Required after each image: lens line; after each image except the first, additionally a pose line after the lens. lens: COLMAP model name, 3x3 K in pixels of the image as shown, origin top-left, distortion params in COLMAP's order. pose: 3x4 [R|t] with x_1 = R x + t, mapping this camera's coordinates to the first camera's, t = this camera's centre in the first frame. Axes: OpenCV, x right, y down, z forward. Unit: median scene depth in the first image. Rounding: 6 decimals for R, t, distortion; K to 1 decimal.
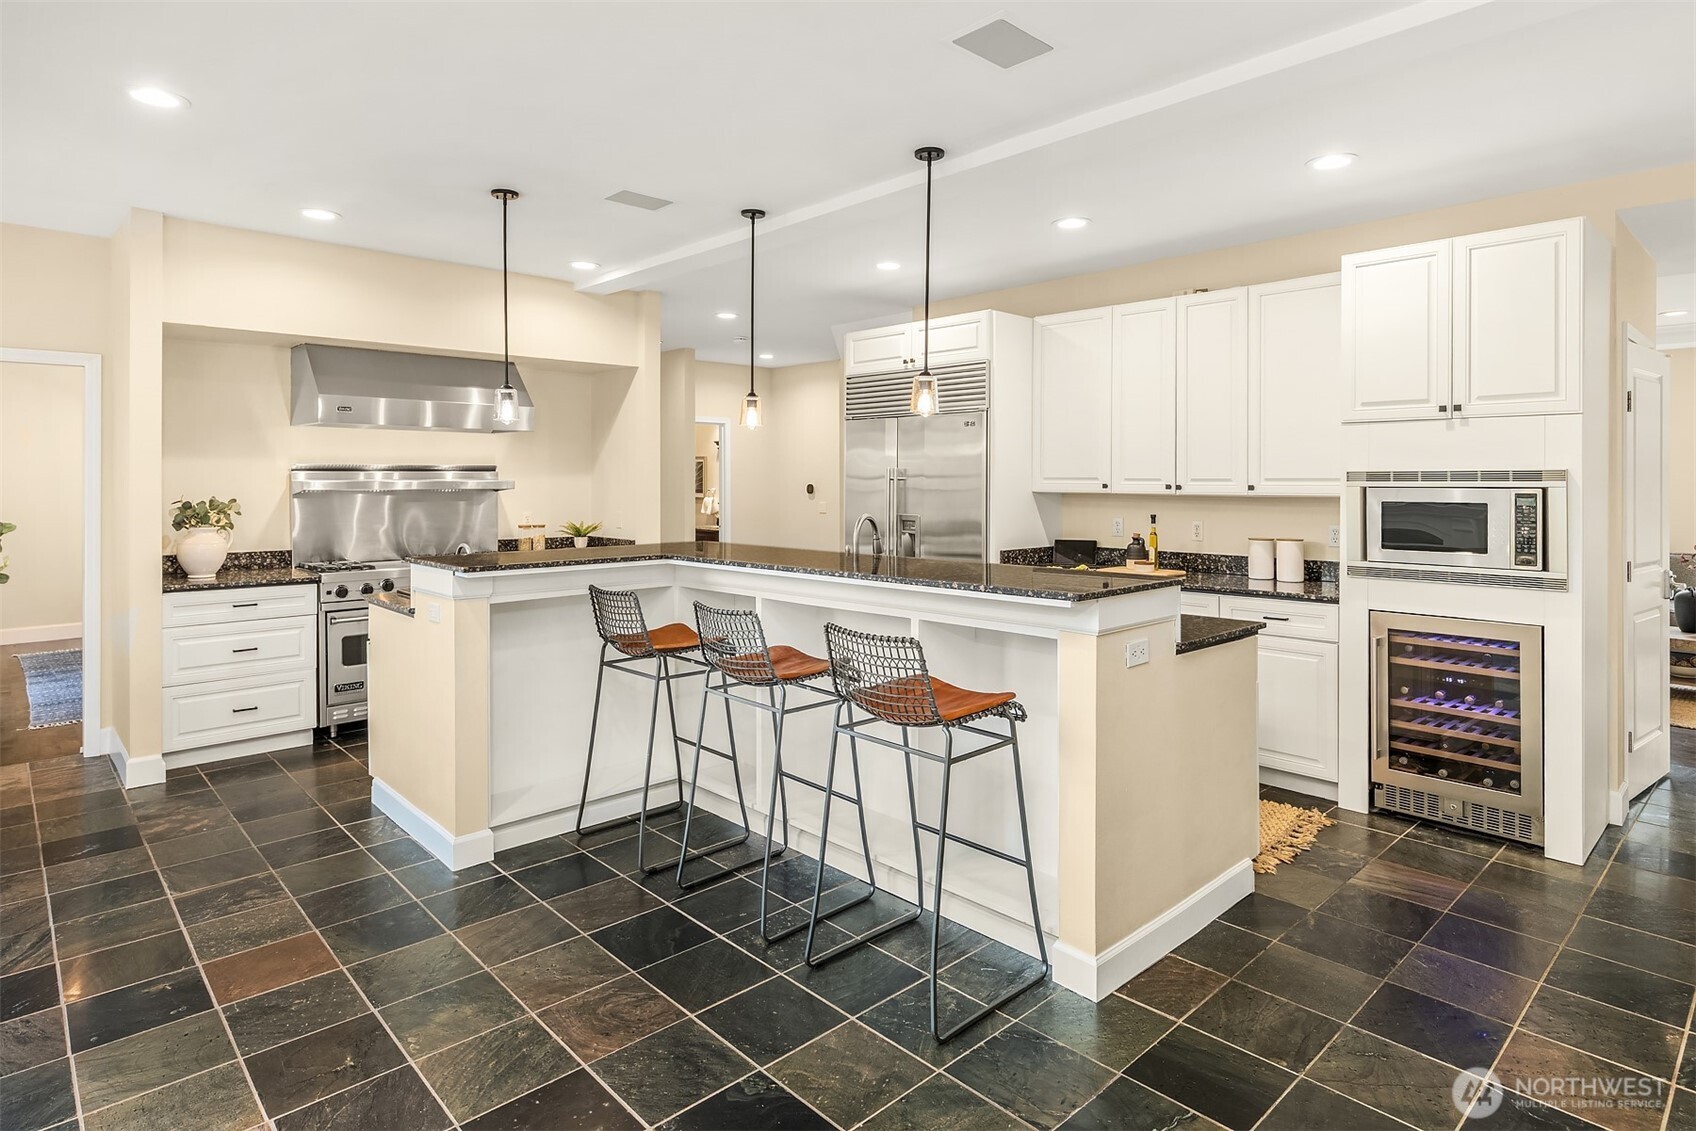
lens RADIAL K [[913.6, 0, 847.7], [0, 913.6, 476.2], [0, 0, 1]] dist [-0.002750, -0.000682]
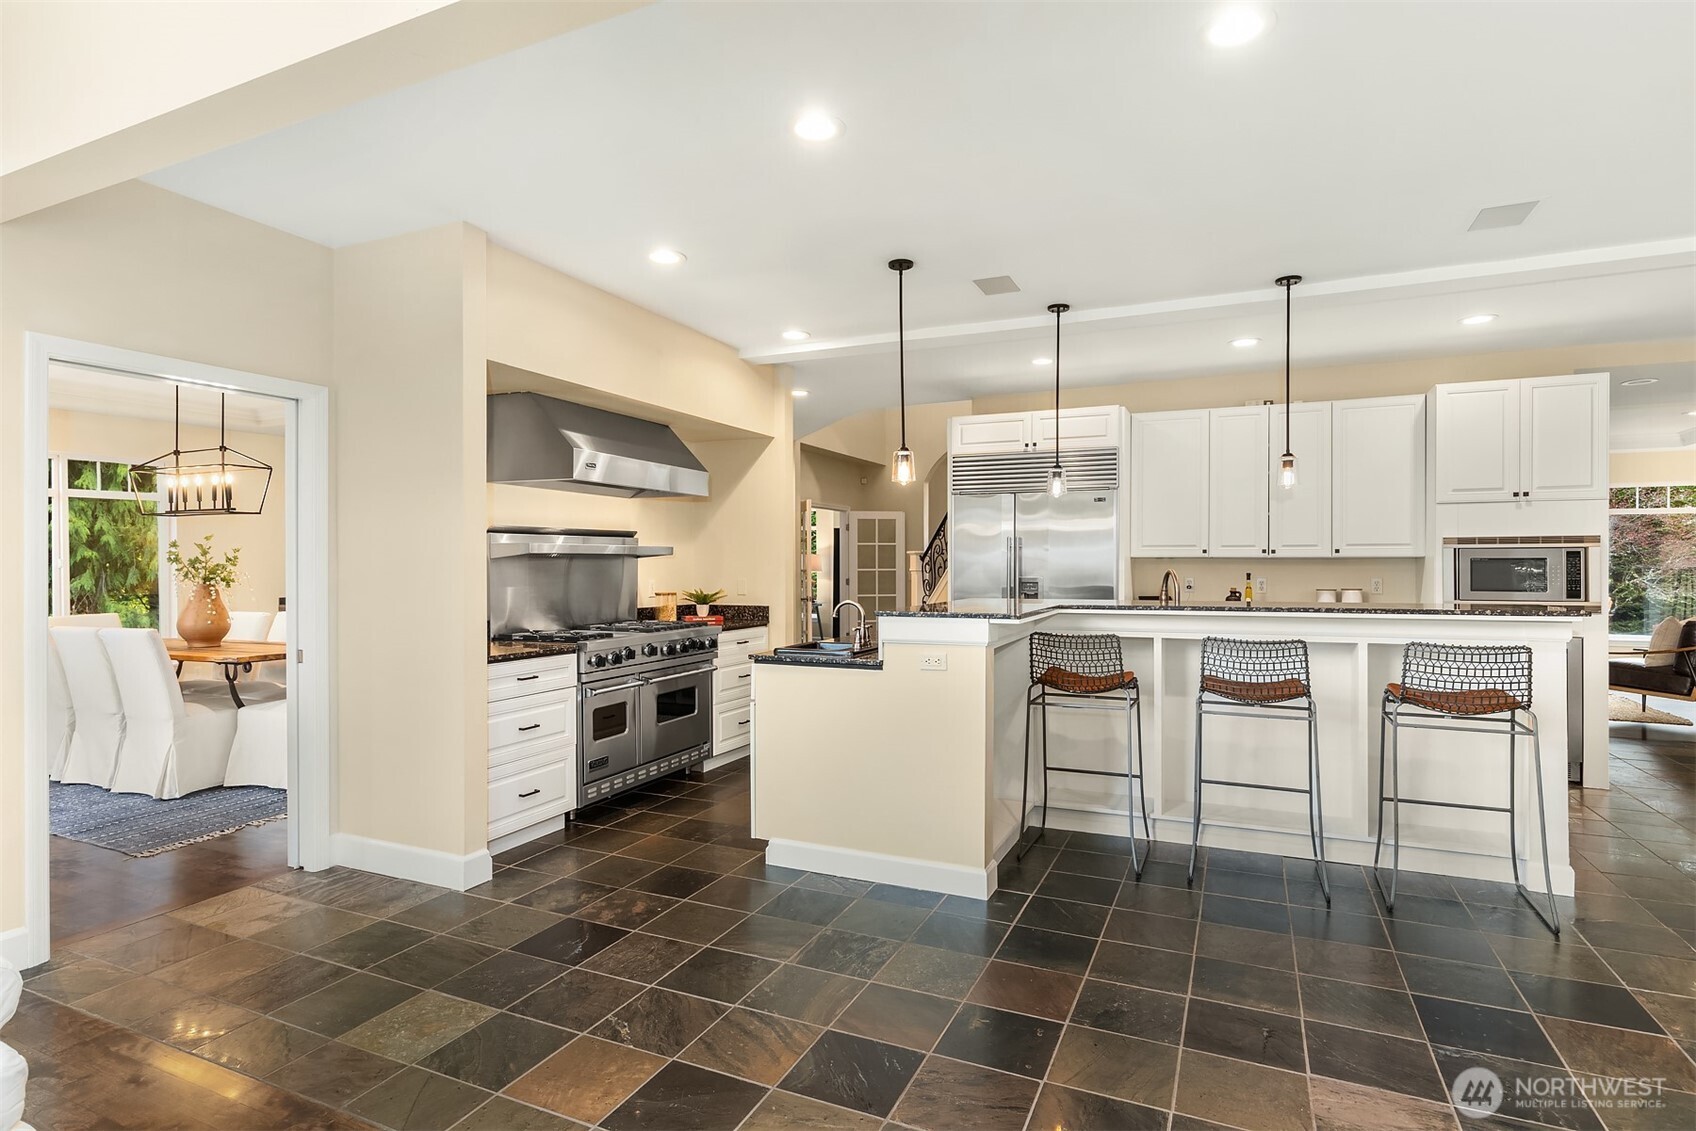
lens RADIAL K [[866.9, 0, 847.7], [0, 866.9, 565.9], [0, 0, 1]] dist [-0.005050, 0.000041]
pose [[0.926092, -0.002868, 0.377287, -0.698058], [0.000369, 0.999978, 0.006696, 0.025311], [-0.377298, -0.006062, 0.926072, 0.090435]]
